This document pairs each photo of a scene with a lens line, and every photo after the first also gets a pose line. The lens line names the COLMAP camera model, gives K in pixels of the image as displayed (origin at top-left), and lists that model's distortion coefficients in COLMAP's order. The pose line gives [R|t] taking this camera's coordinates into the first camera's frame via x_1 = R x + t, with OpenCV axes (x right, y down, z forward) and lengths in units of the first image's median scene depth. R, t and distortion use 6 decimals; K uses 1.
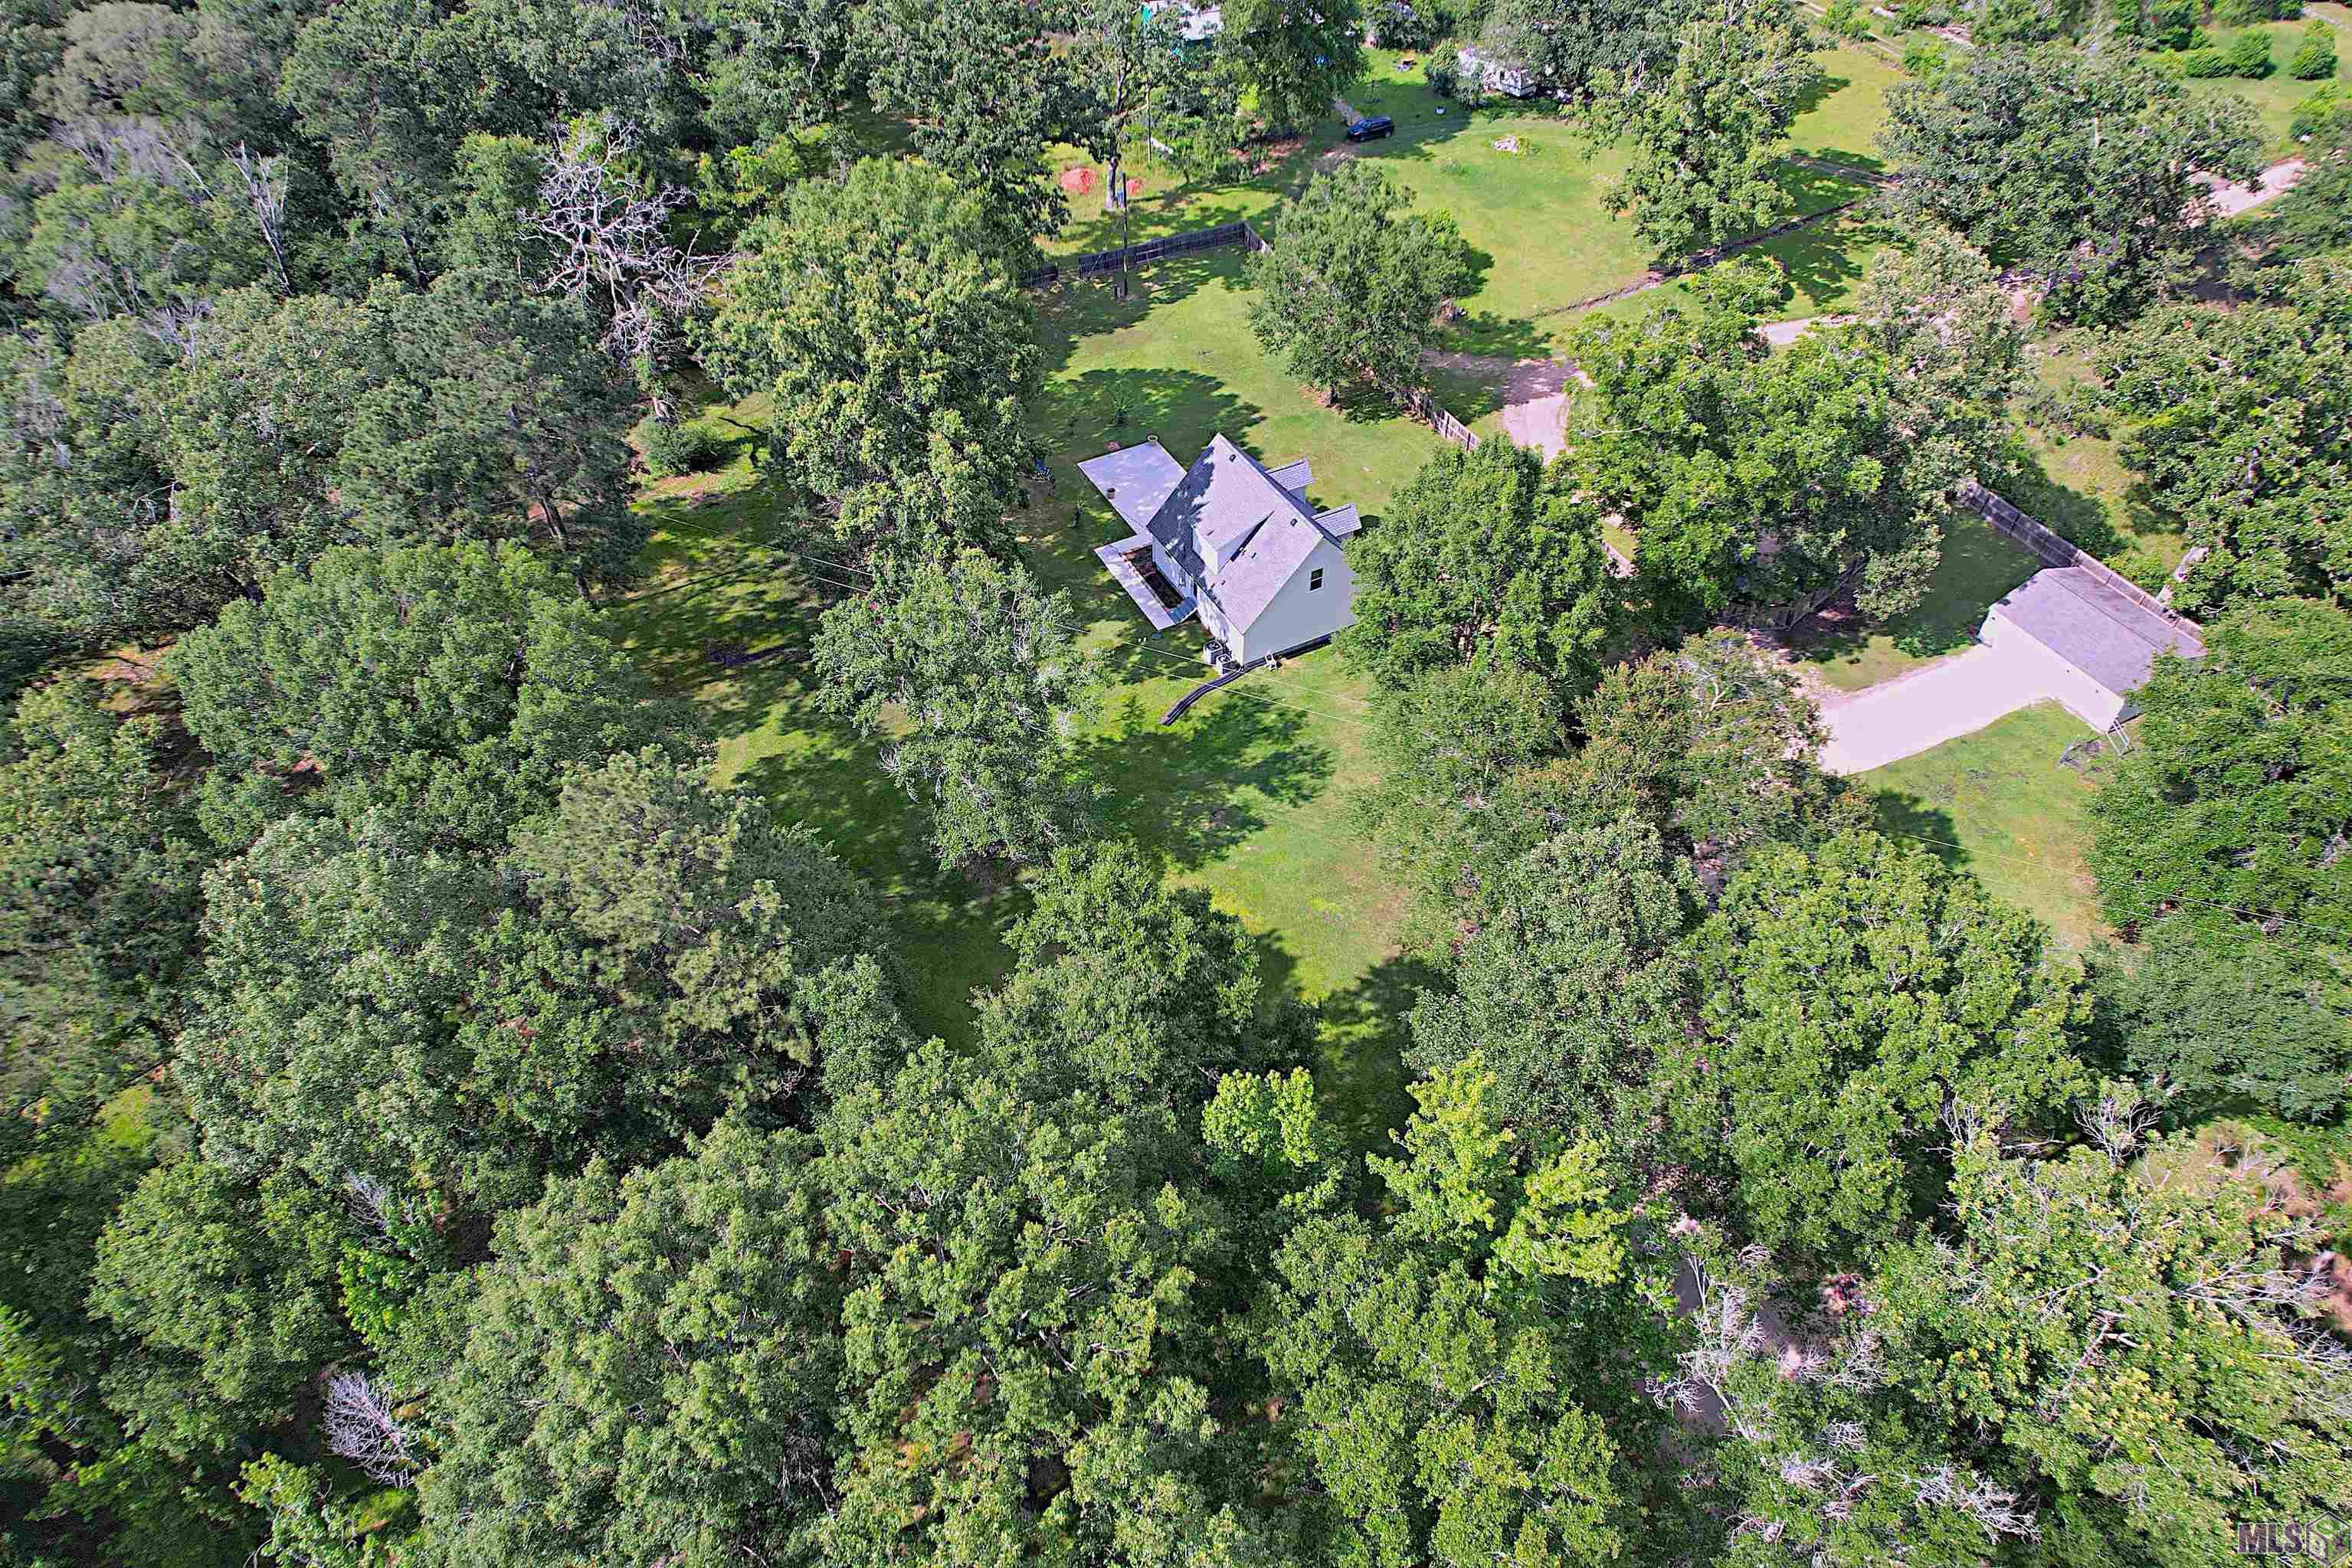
lens RADIAL K [[1513.9, 0, 1185.9], [0, 1513.9, 778.8], [0, 0, 1]] dist [-0.049369, 0.007507]
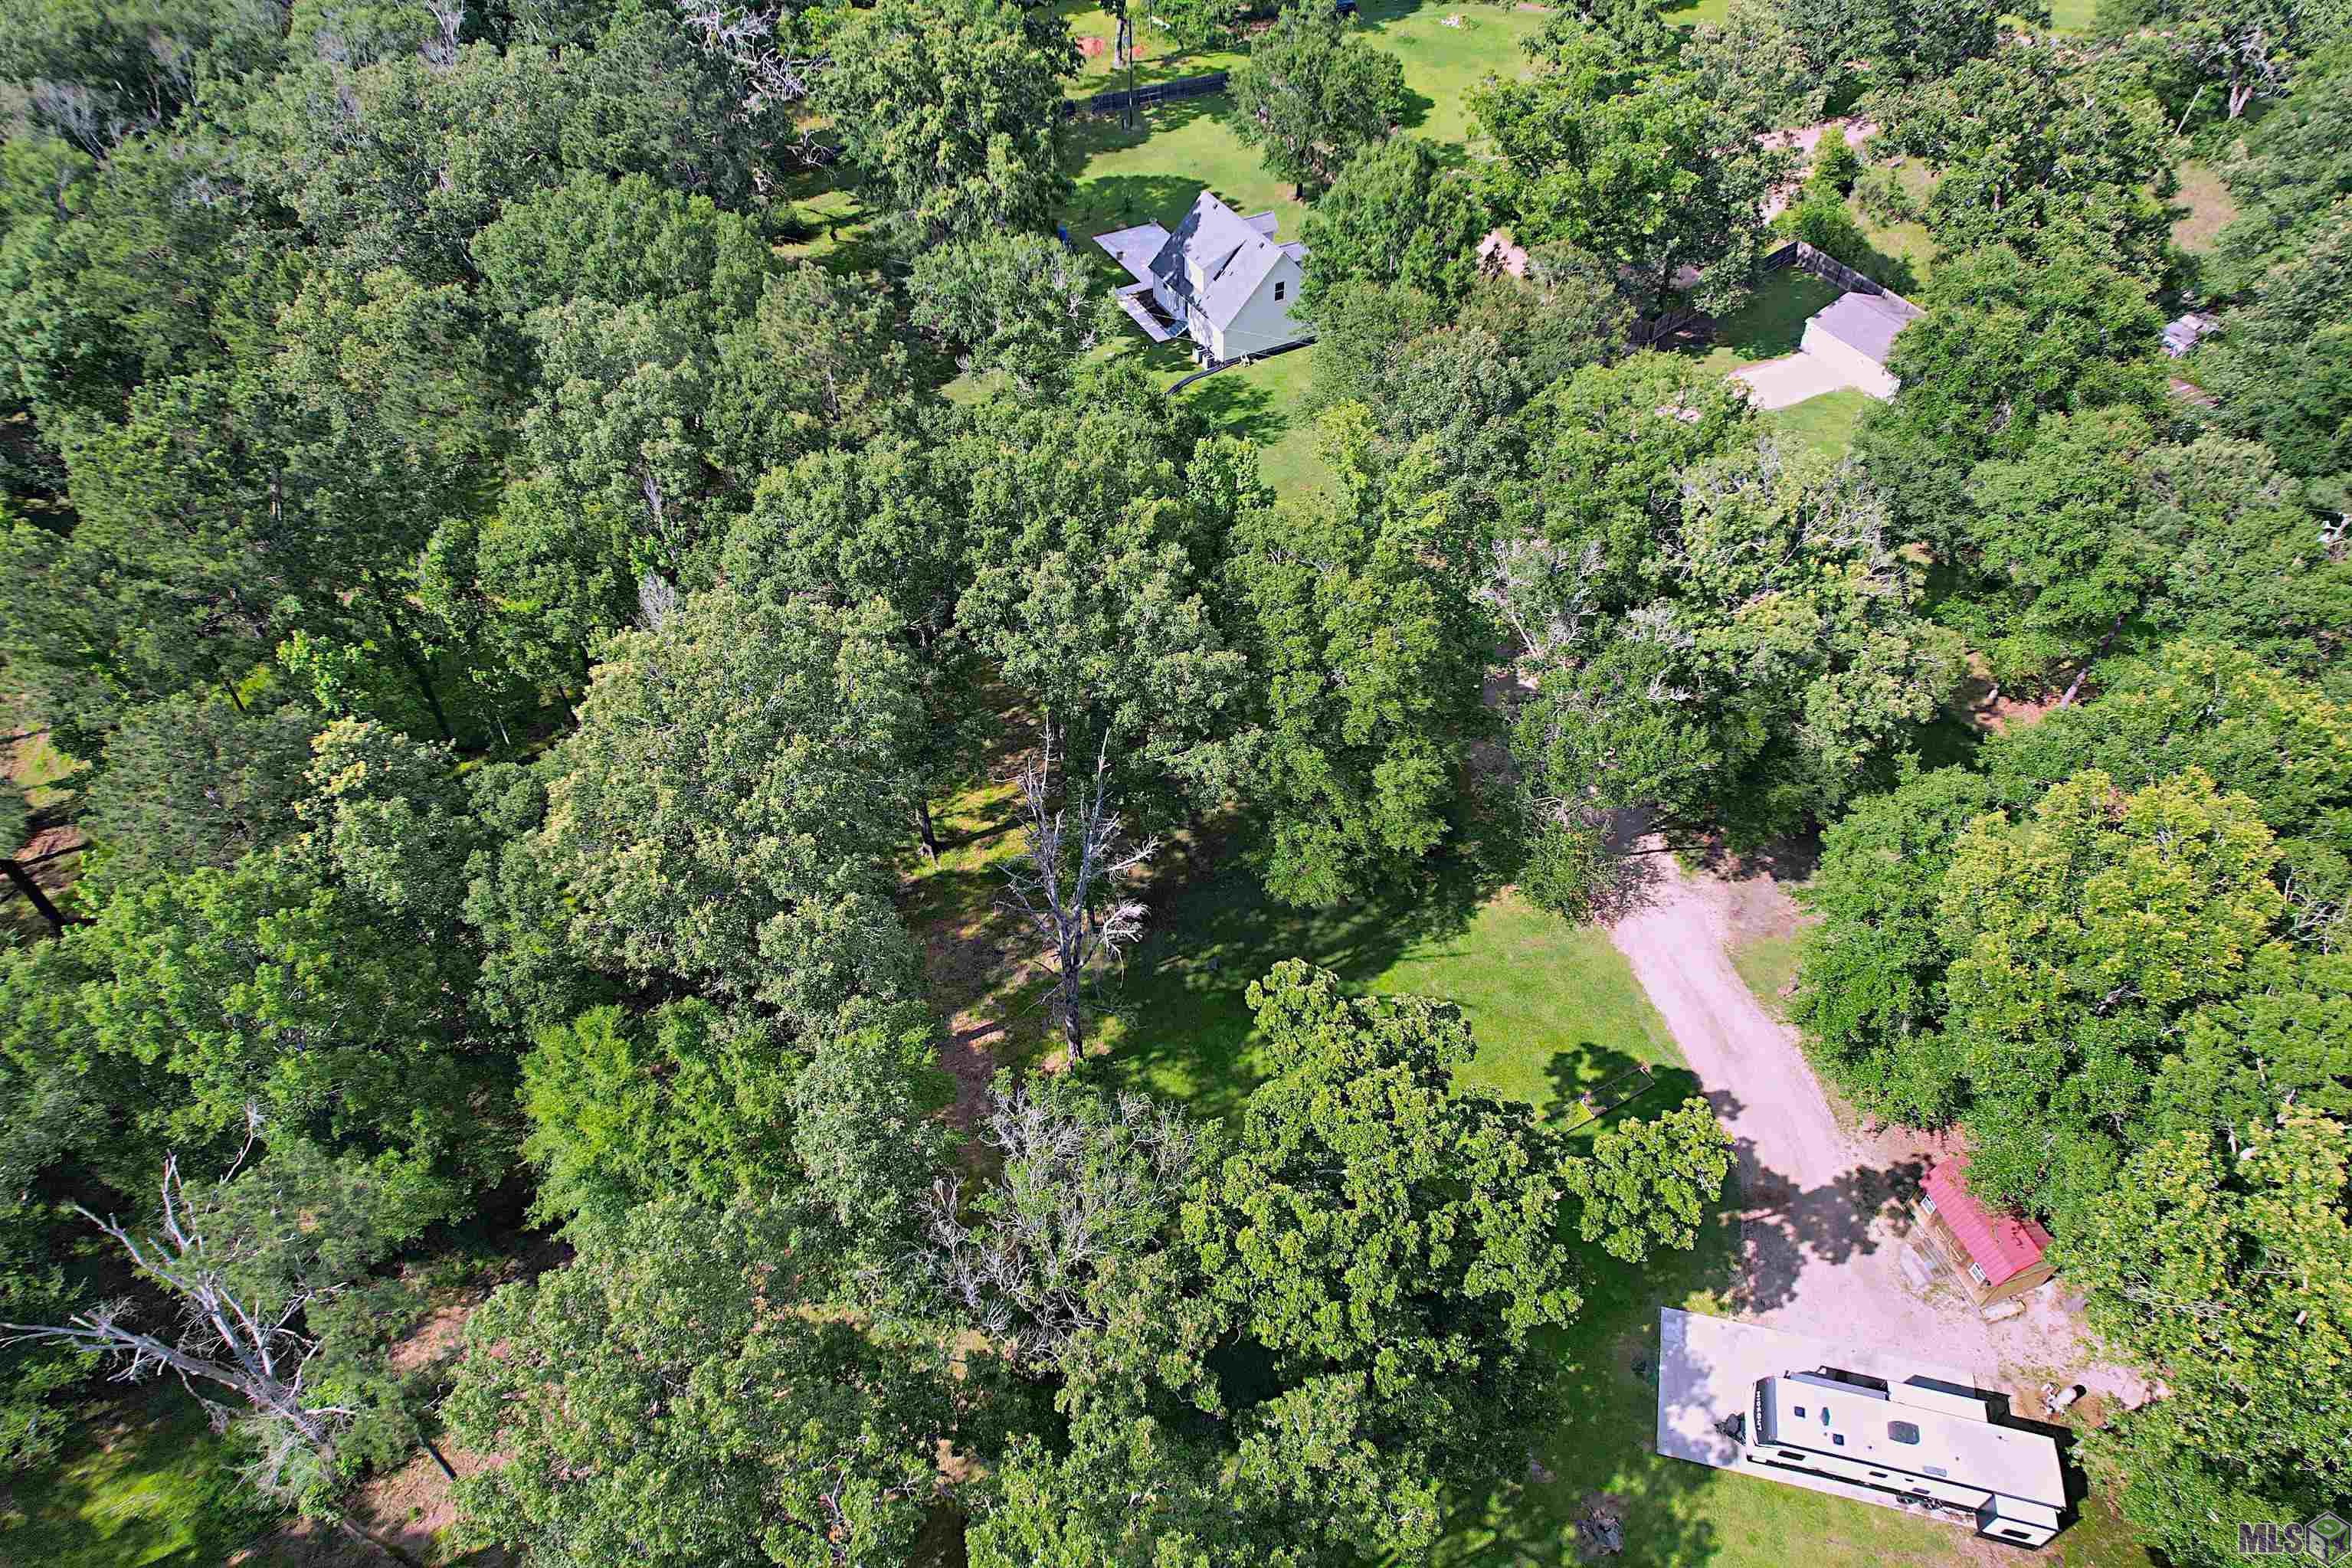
lens RADIAL K [[1513.9, 0, 1184.0], [0, 1513.9, 782.0], [0, 0, 1]] dist [-0.049369, 0.007507]
pose [[0.999999, -0.000336, -0.000954, 0.005295], [0.000333, 0.999996, -0.002906, 0.273476], [0.000955, 0.002906, 0.999995, -0.271720]]
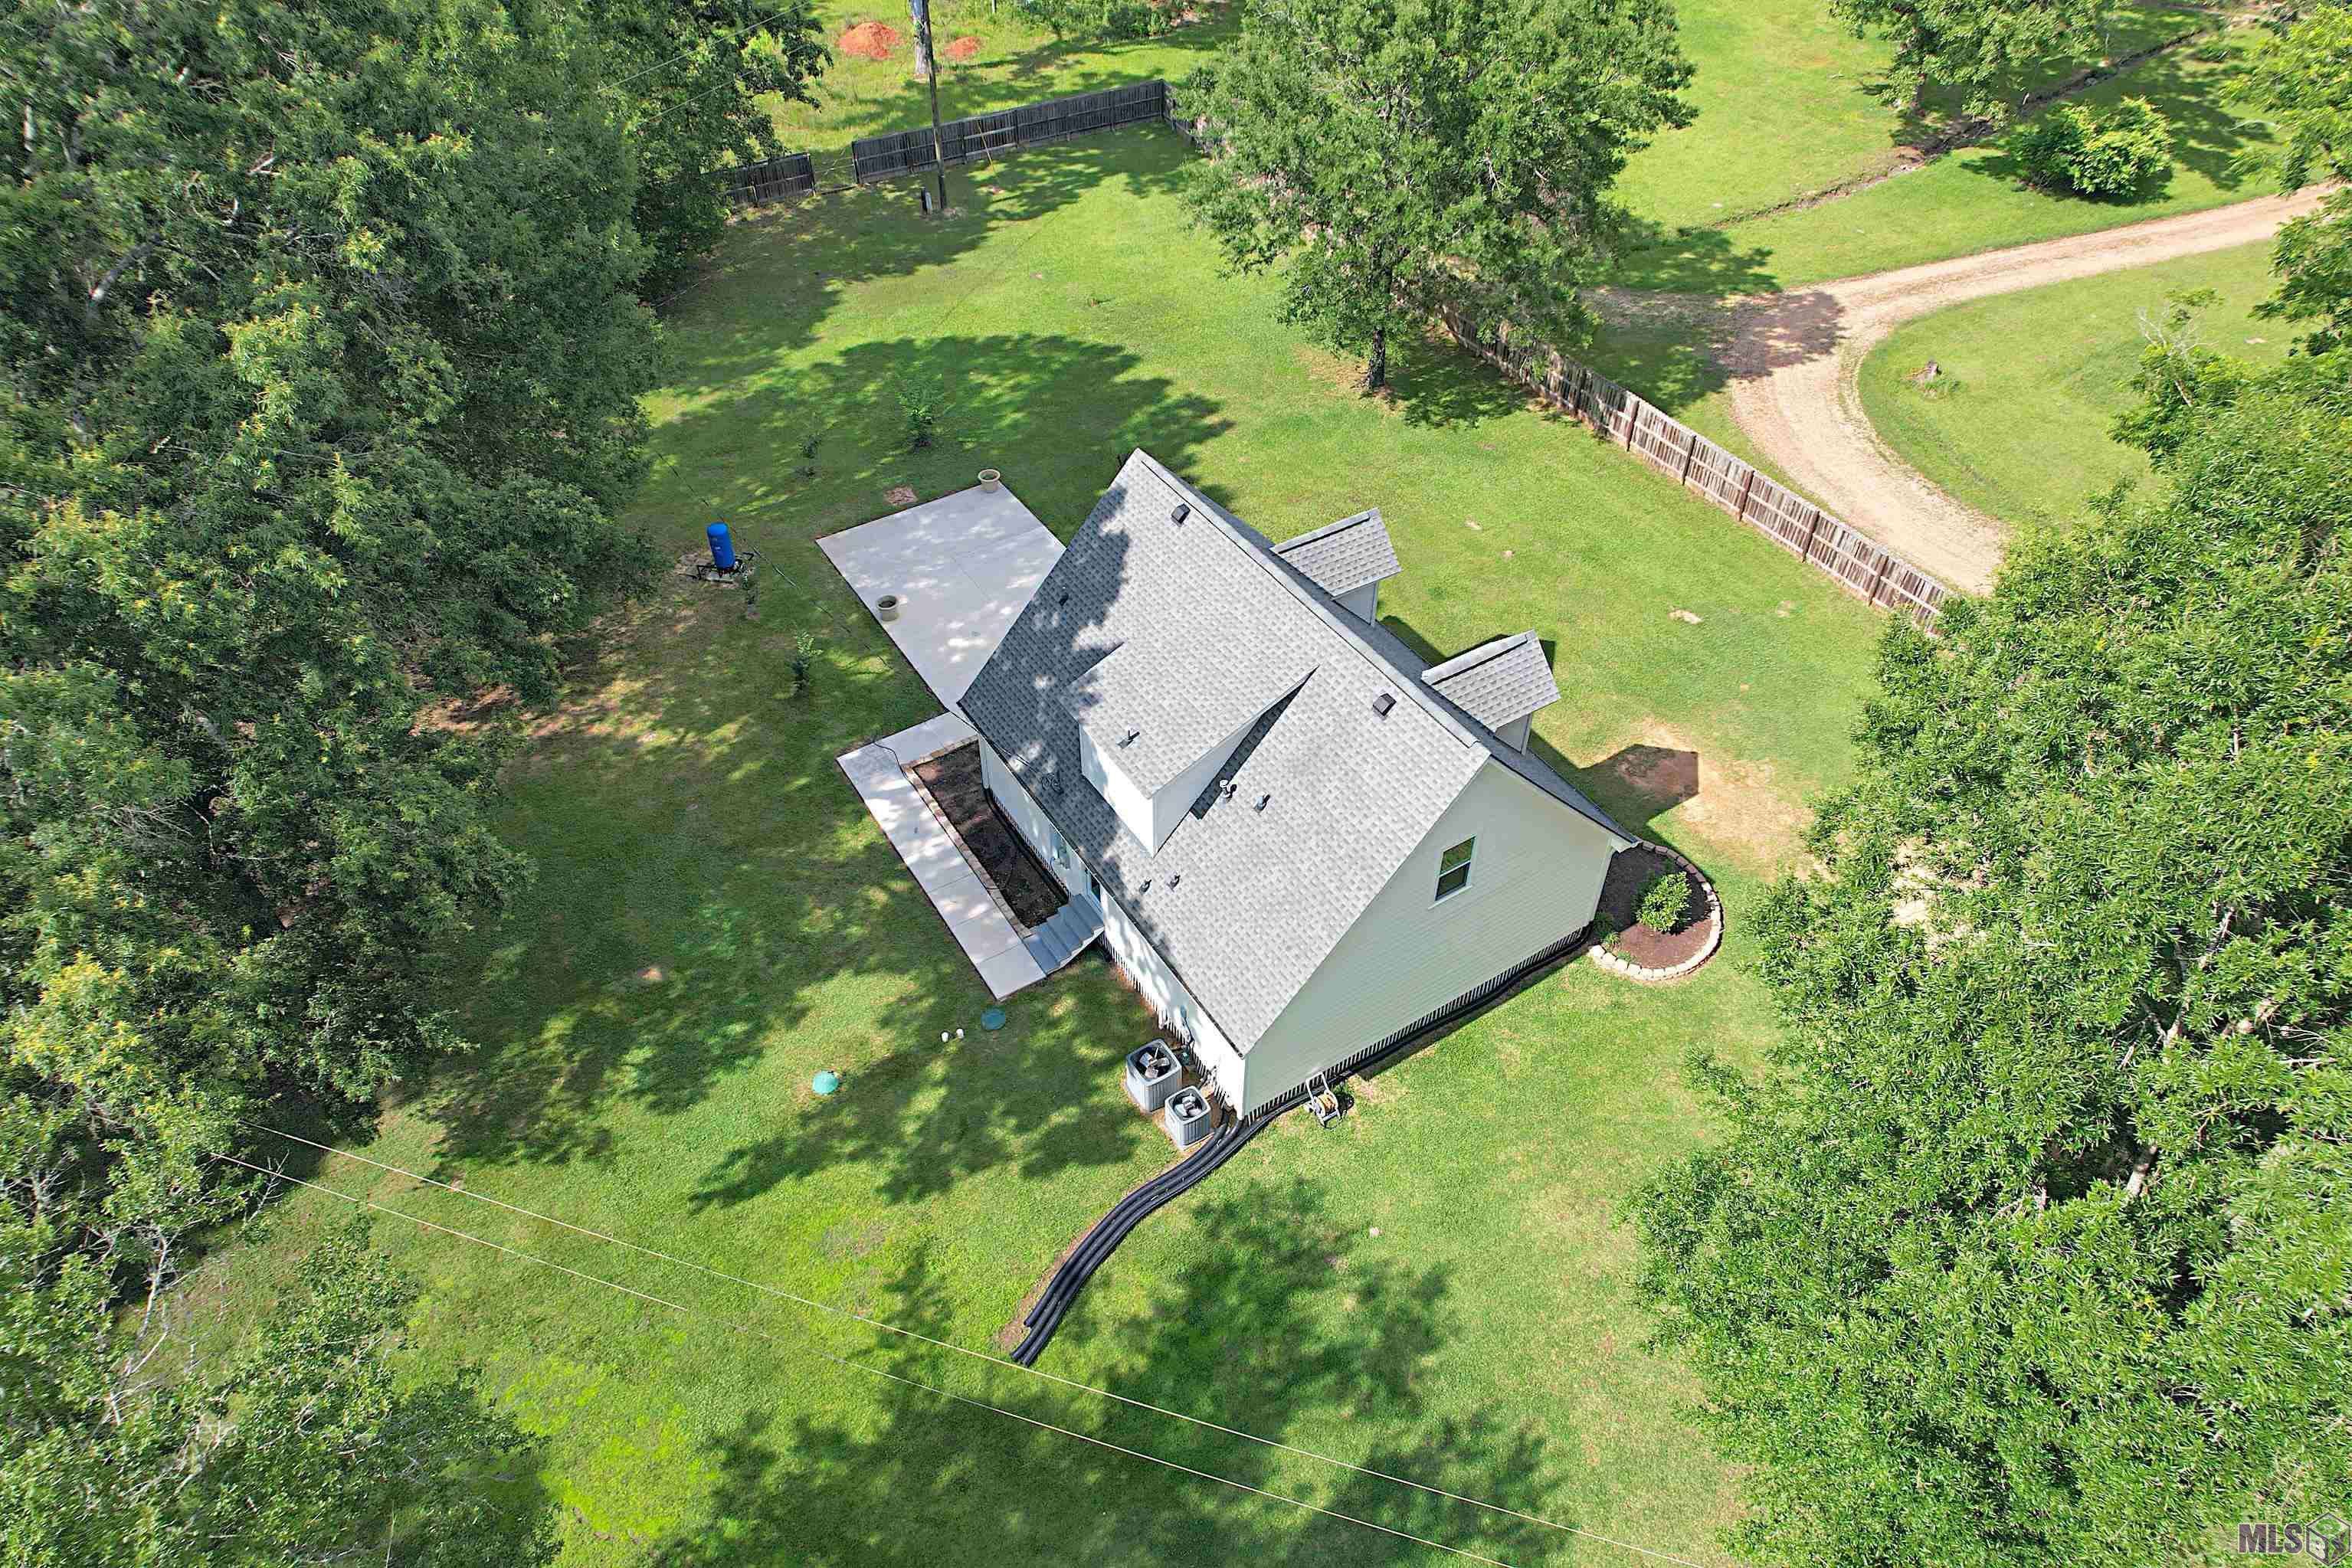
lens RADIAL K [[1513.9, 0, 1156.4], [0, 1513.9, 784.9], [0, 0, 1]] dist [-0.049369, 0.007507]
pose [[0.998440, -0.045990, 0.031648, 0.010563], [0.046879, 0.998510, -0.027927, -0.134615], [-0.030317, 0.029367, 0.999109, 0.625190]]
